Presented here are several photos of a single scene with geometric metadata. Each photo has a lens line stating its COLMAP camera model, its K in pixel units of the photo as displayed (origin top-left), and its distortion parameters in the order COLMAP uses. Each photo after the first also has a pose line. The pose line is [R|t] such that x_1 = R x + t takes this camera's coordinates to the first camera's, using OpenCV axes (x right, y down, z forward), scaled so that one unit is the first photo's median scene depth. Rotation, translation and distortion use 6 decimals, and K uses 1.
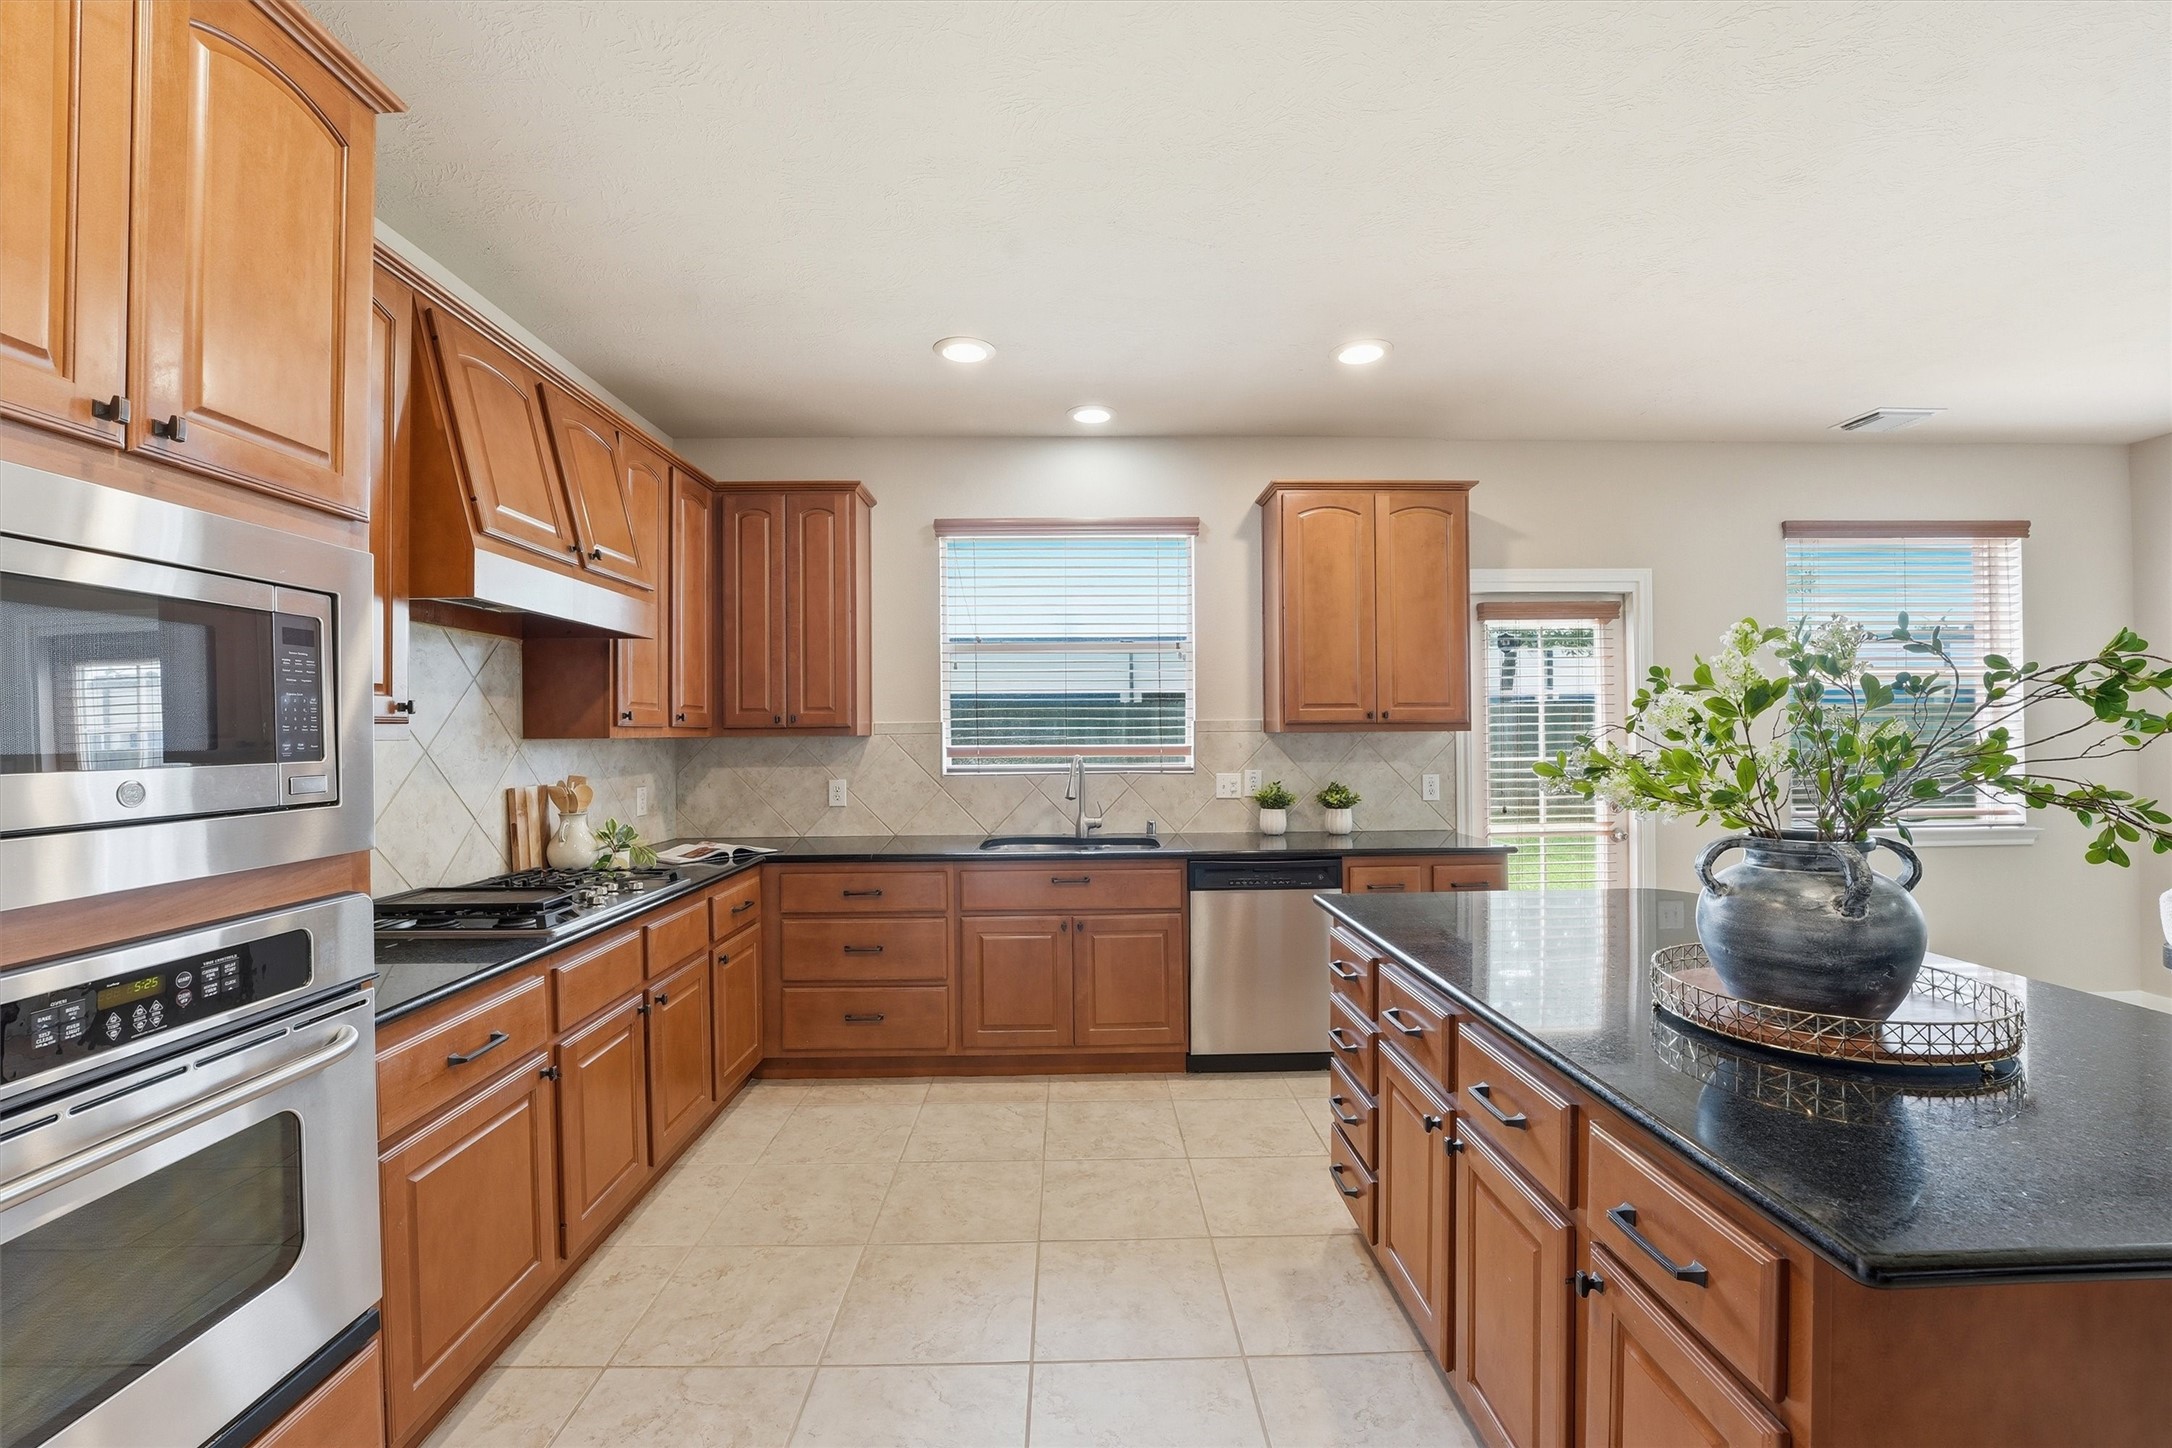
lens RADIAL K [[905.5, 0, 1086.0], [0, 905.5, 724.0], [0, 0, 1]] dist [-0.002384, -0.000150]
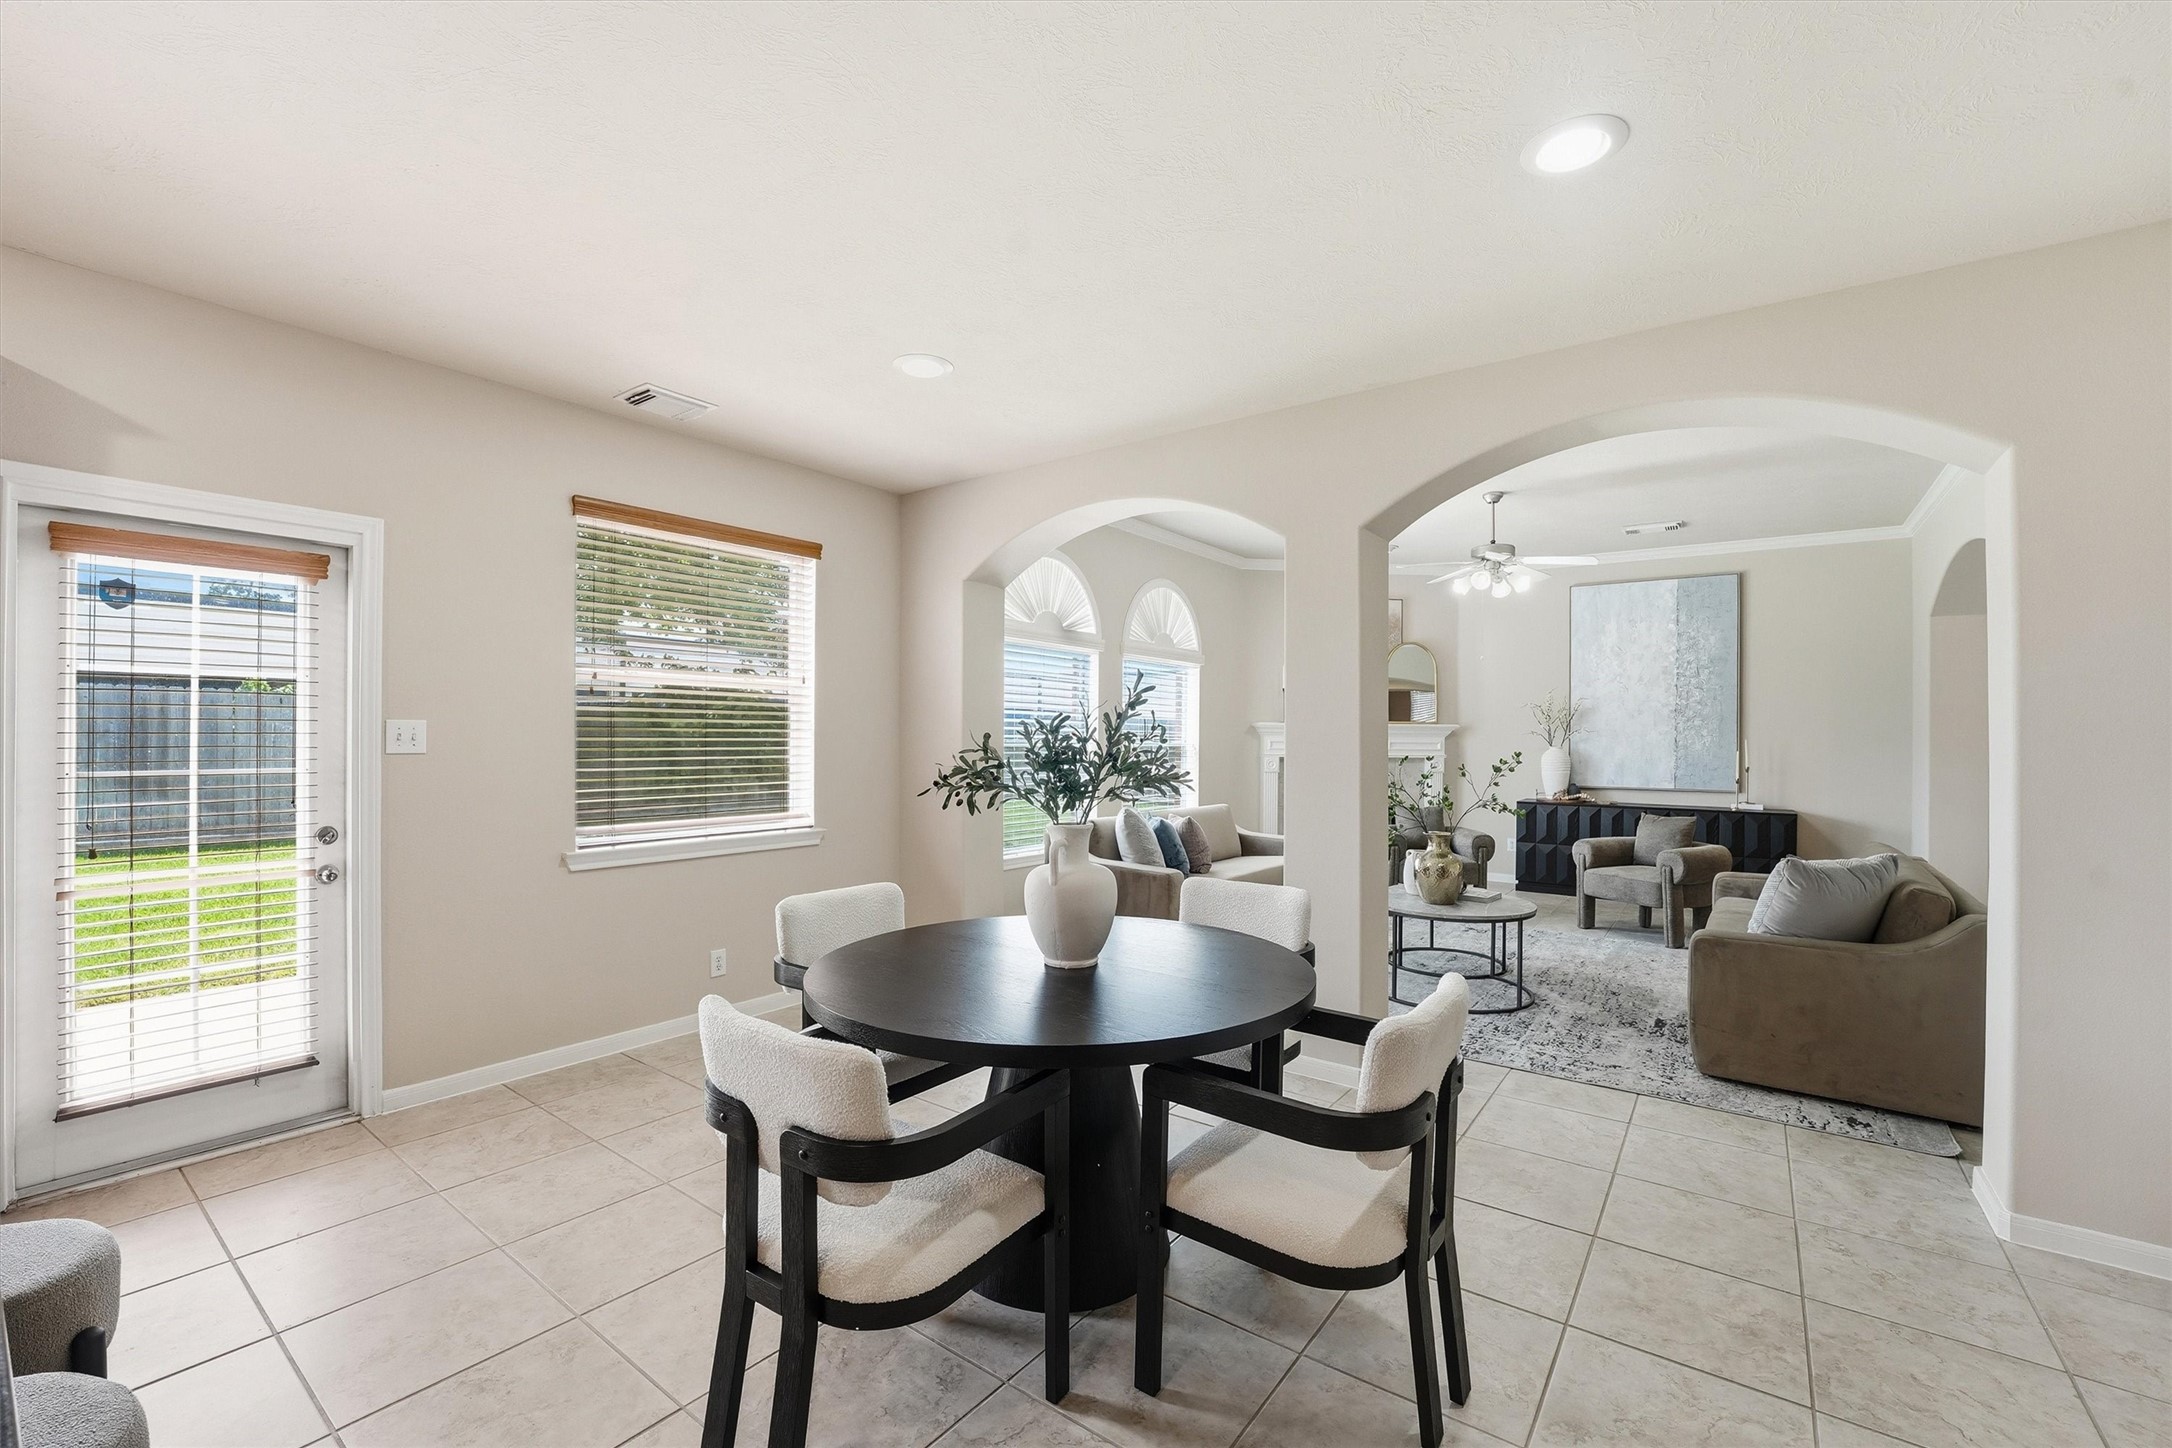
lens RADIAL K [[905.5, 0, 1086.0], [0, 905.5, 724.0], [0, 0, 1]] dist [-0.002384, -0.000150]
pose [[0.616989, 0.013657, 0.786854, 0.387931], [-0.013417, 0.999887, -0.006834, -0.002050], [-0.786858, -0.006341, 0.617102, 0.062861]]
